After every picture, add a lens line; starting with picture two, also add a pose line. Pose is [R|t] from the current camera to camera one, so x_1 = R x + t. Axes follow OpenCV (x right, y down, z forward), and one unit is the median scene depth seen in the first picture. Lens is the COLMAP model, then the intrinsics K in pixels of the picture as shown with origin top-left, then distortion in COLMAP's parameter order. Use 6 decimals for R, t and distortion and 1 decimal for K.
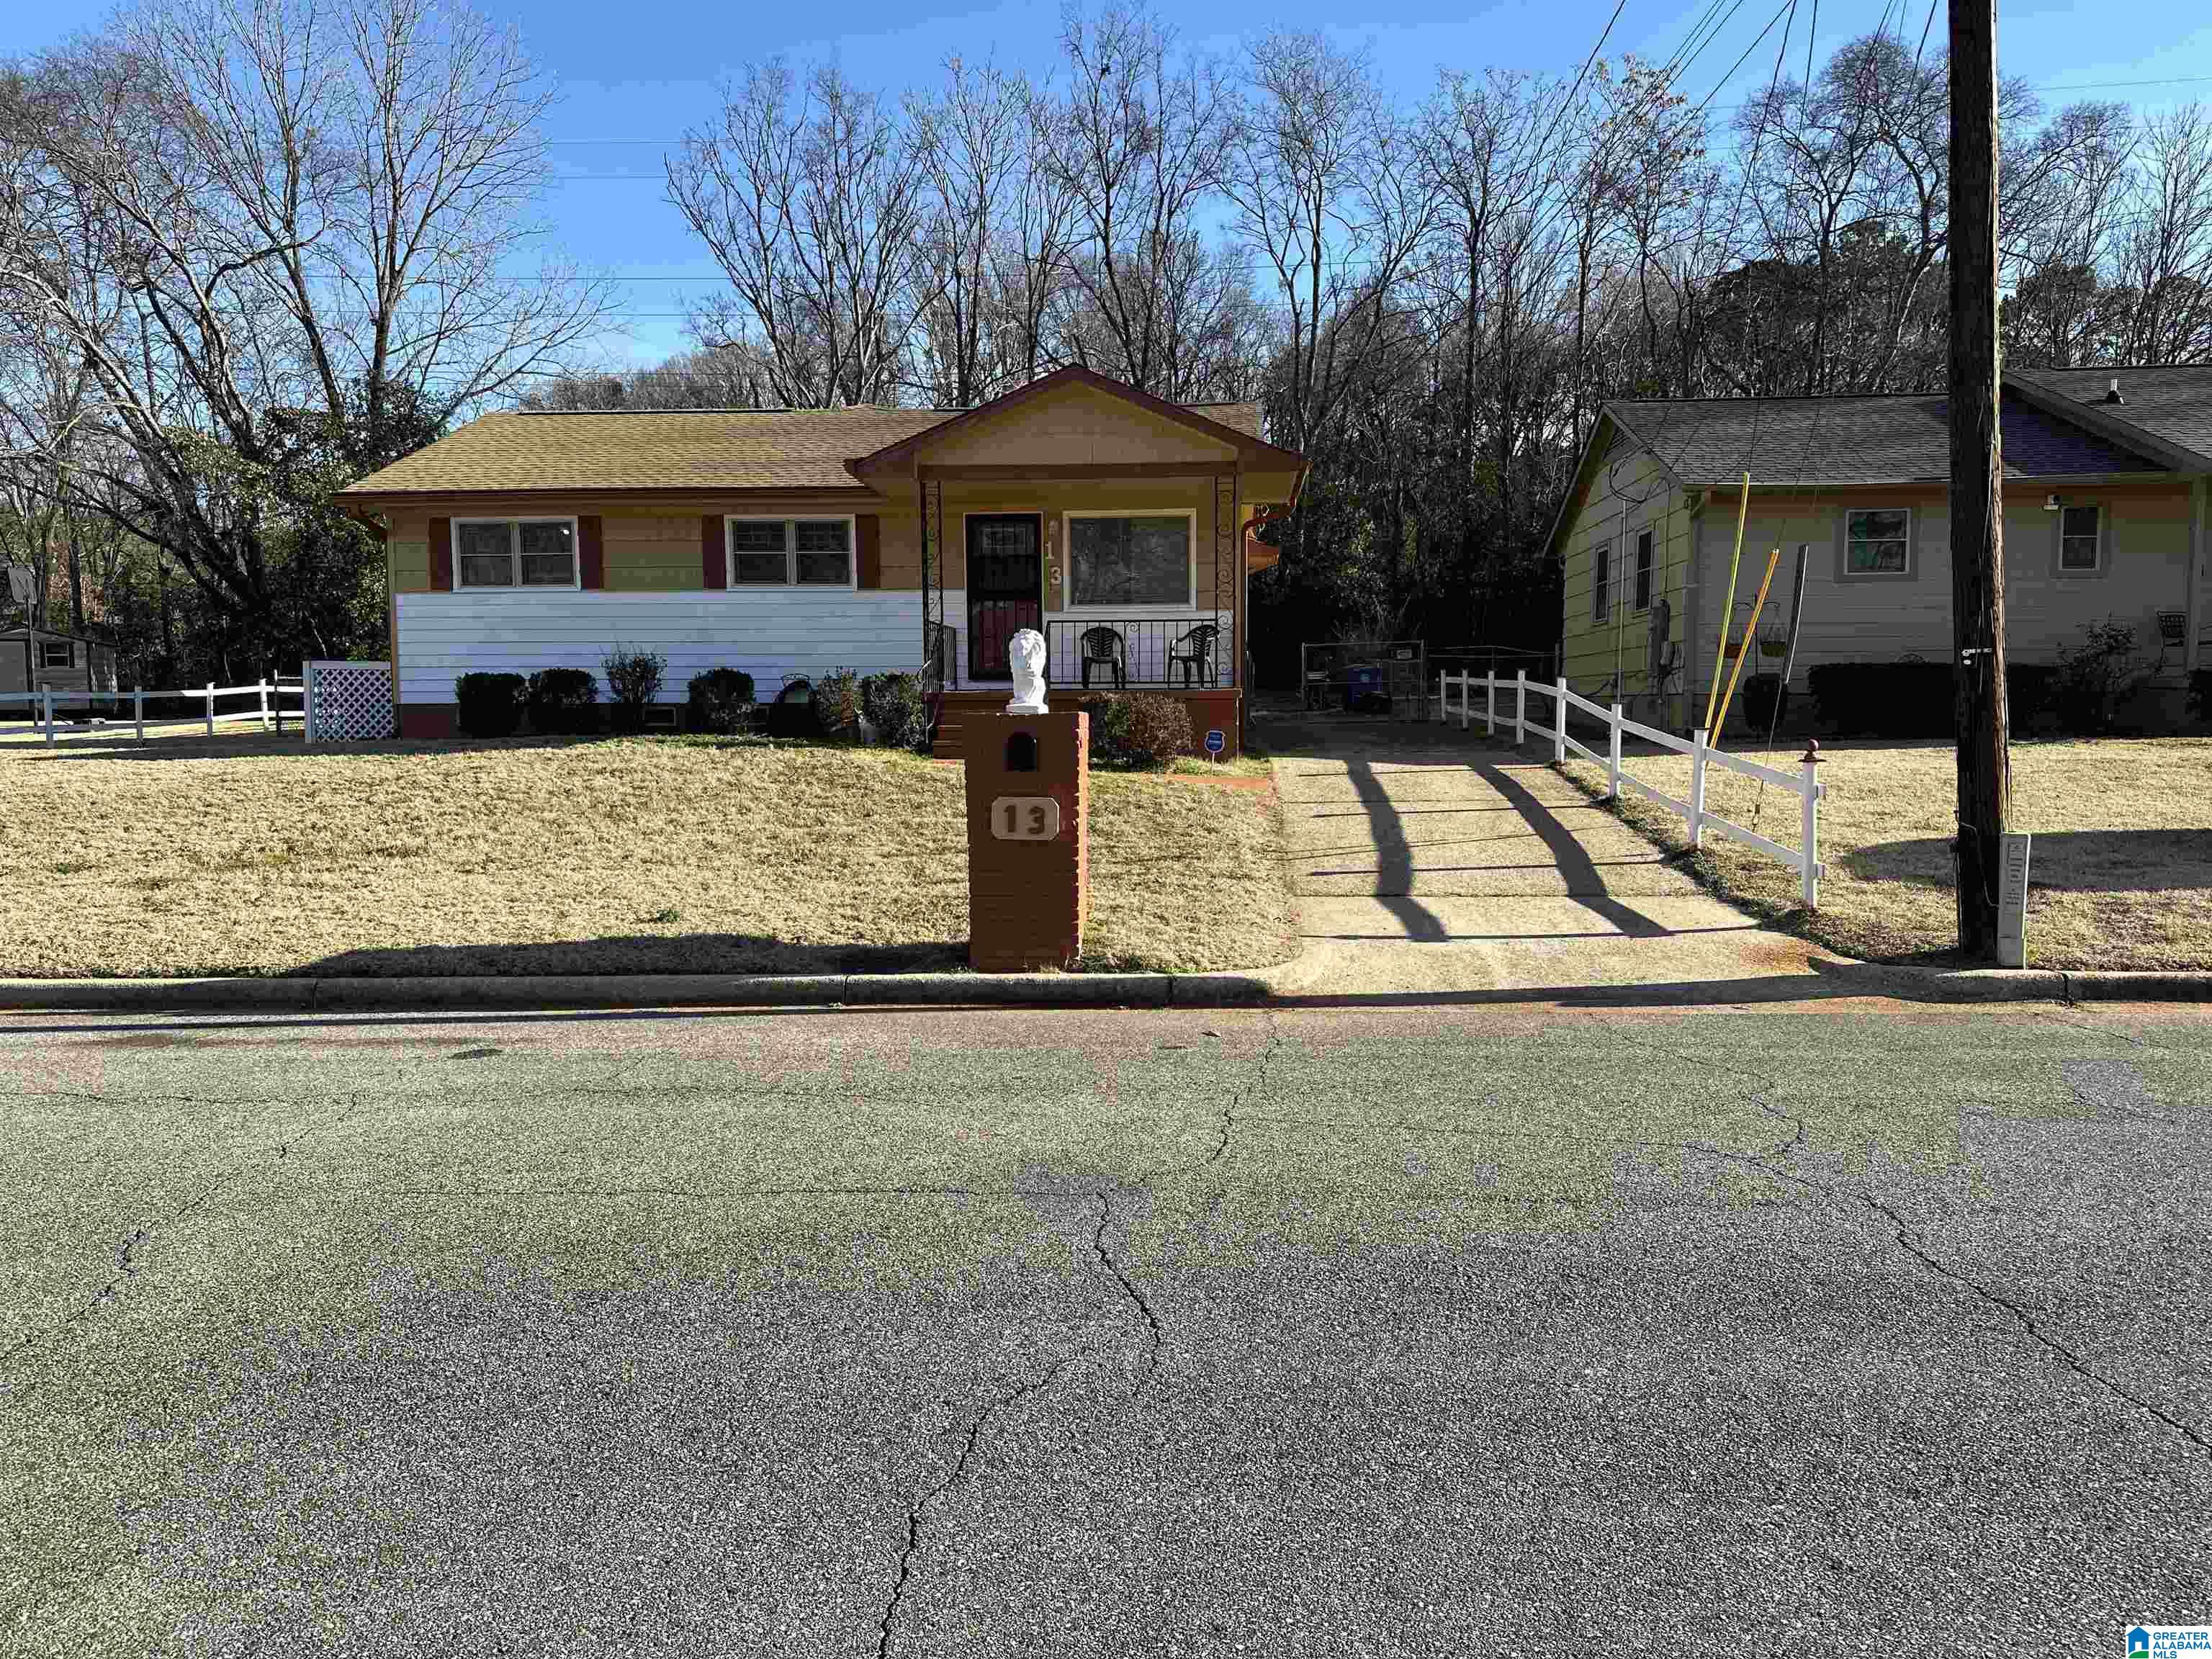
lens RADIAL K [[1596.6, 0, 1108.6], [0, 1596.6, 859.8], [0, 0, 1]] dist [0.133064, -0.208308]
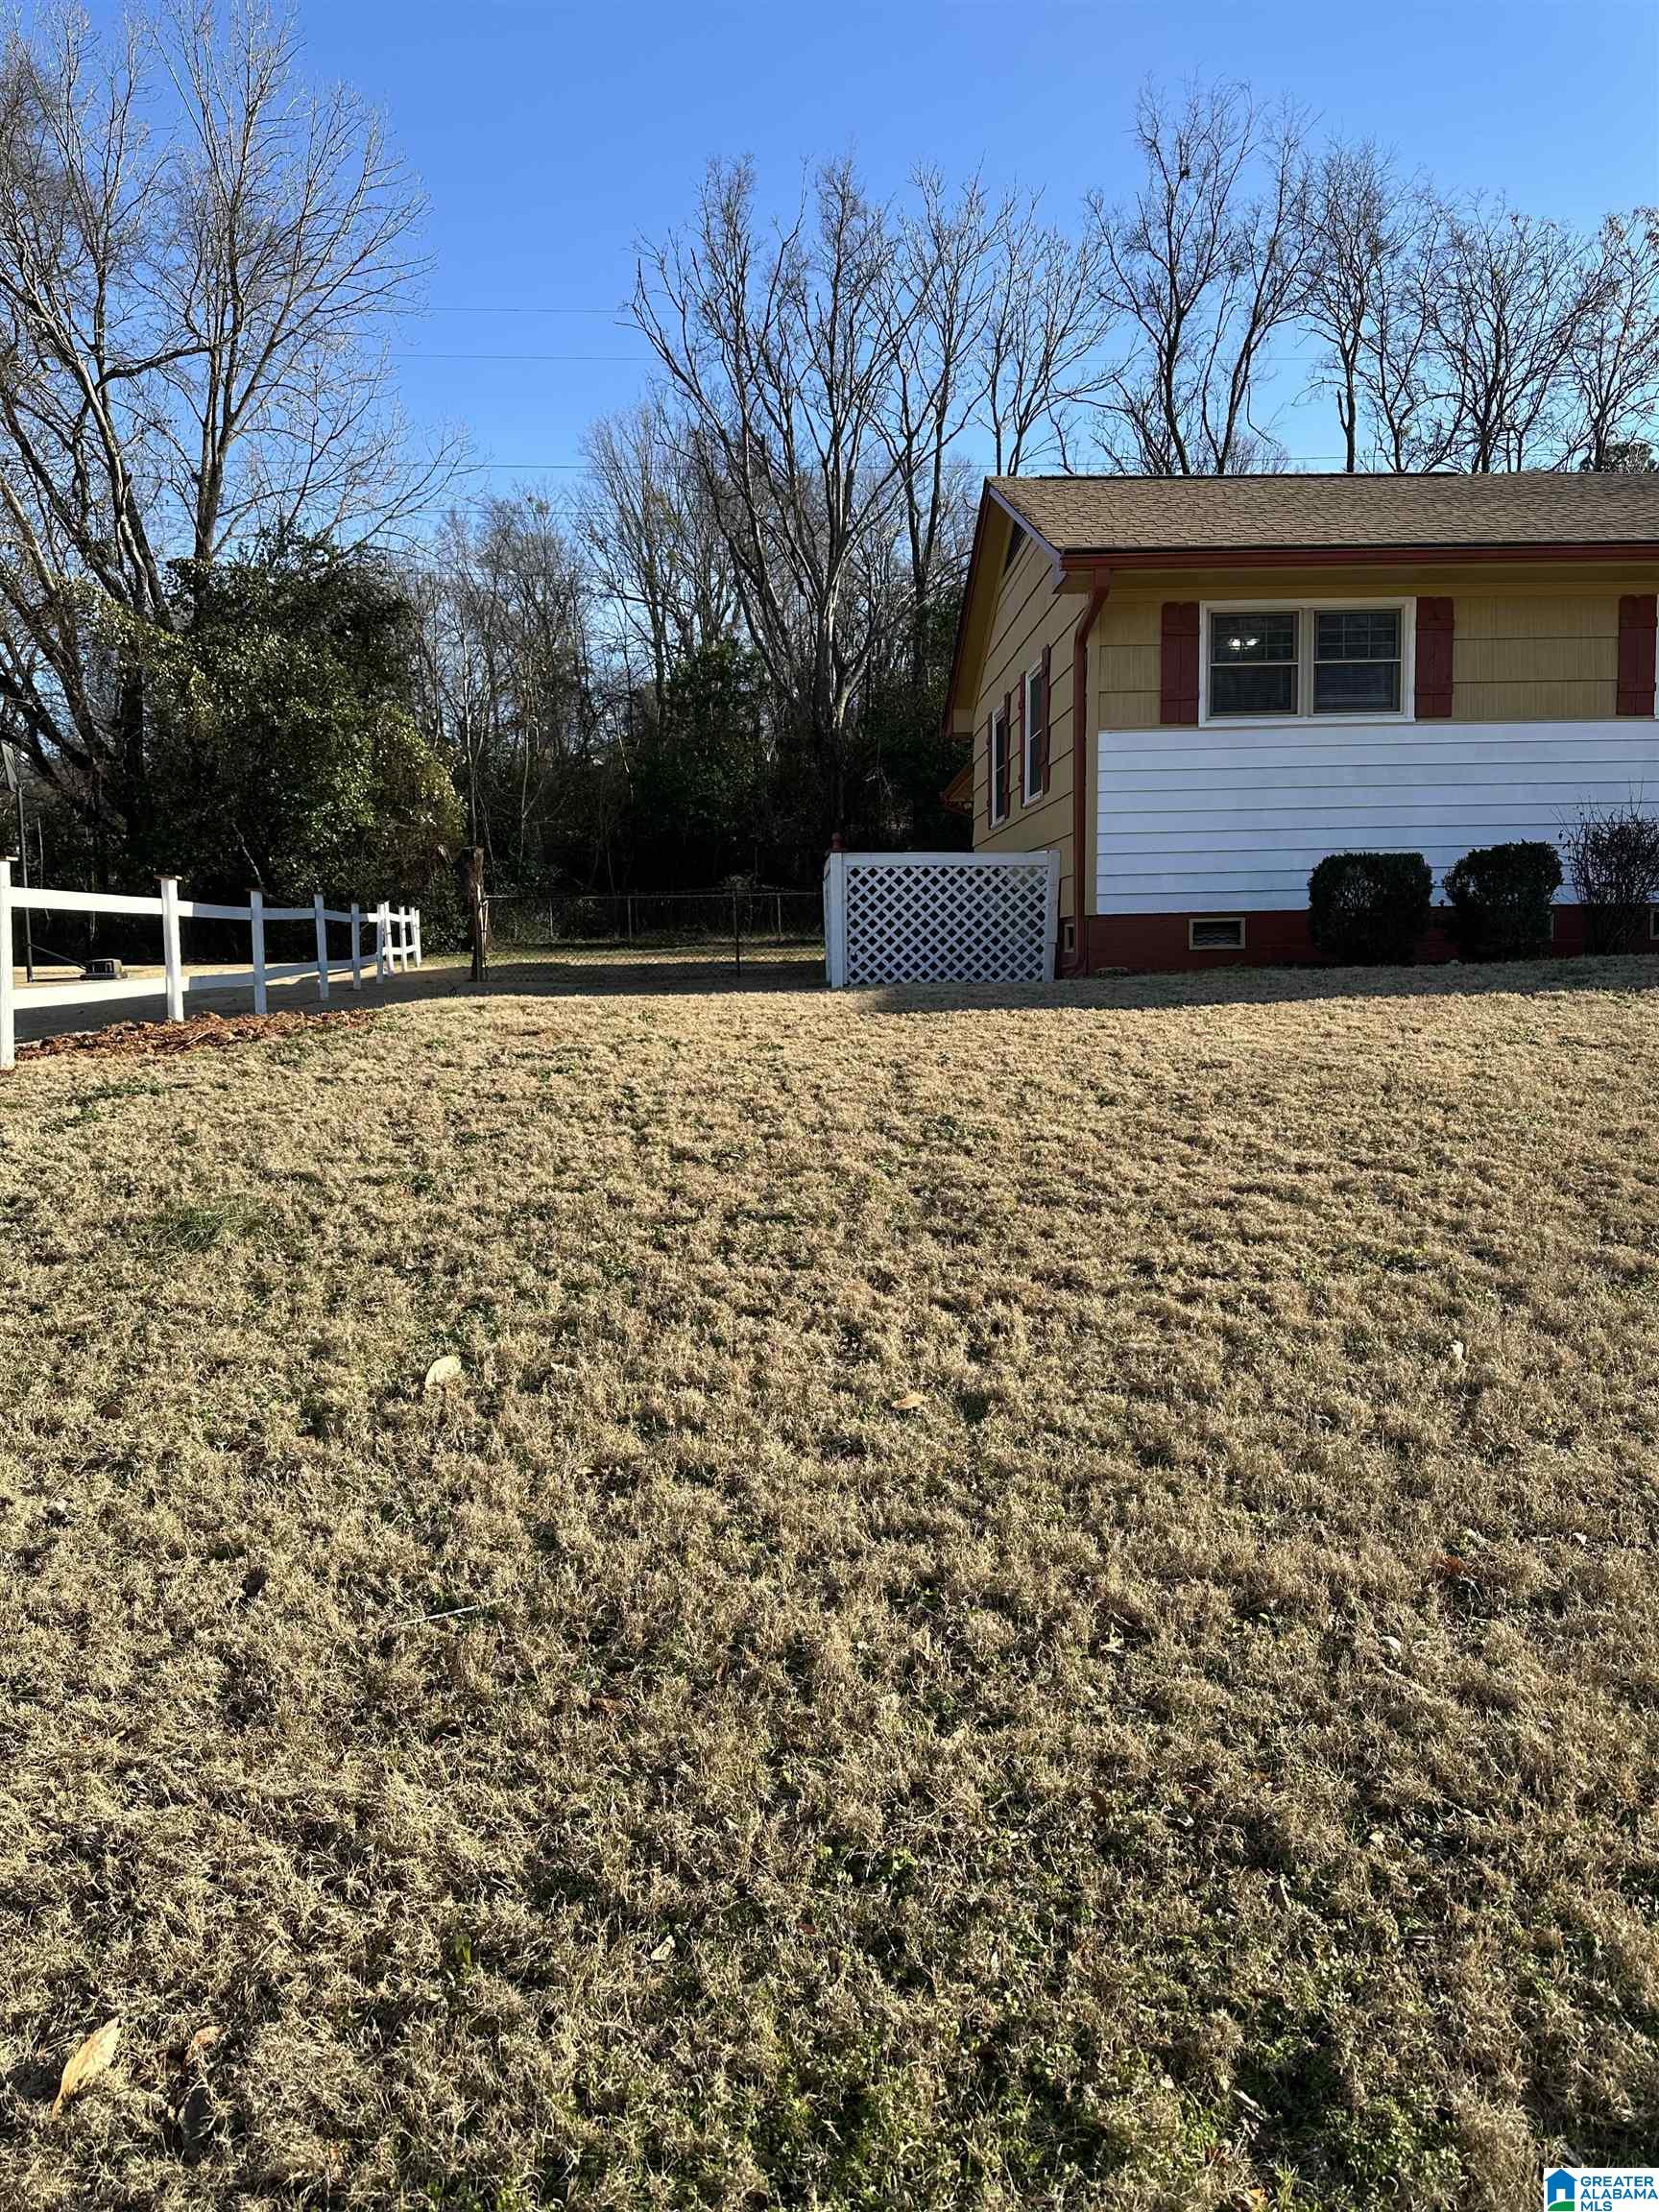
lens RADIAL K [[1579.5, 0, 829.5], [0, 1579.5, 1106.0], [0, 0, 1]] dist [0.002508, 0.000539]
pose [[0.991729, -0.028804, 0.125072, -0.624175], [0.028150, 0.999579, 0.006990, -0.033915], [-0.125221, -0.003412, 0.992123, 0.447460]]
